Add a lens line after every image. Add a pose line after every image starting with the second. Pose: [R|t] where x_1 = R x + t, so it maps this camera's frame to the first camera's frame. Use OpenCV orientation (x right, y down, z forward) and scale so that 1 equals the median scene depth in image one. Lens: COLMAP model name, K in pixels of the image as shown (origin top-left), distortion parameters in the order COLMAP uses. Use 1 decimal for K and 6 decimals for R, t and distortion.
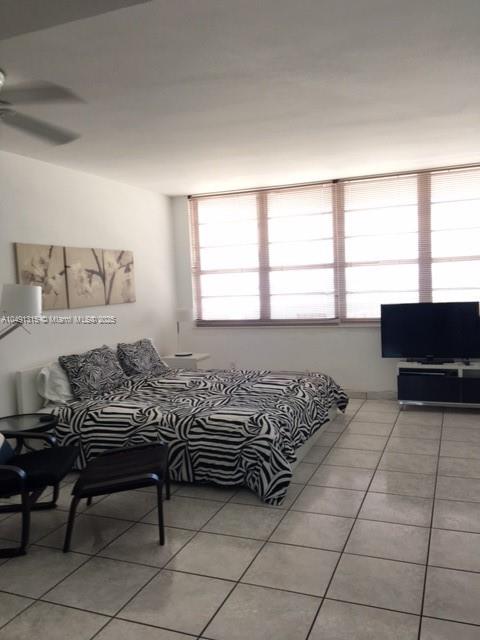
lens RADIAL K [[527.9, 0, 240.0], [0, 527.9, 320.0], [0, 0, 1]] dist [0.098136, -0.133853]
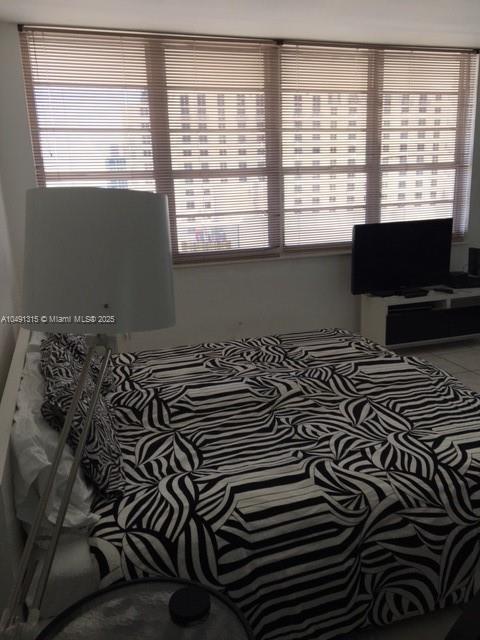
lens RADIAL K [[527.9, 0, 240.0], [0, 527.9, 320.0], [0, 0, 1]] dist [0.098136, -0.133853]
pose [[0.767813, -0.138558, 0.625511, -0.345946], [0.043201, 0.985309, 0.165229, -0.028598], [-0.639216, -0.099842, 0.762519, 0.494120]]
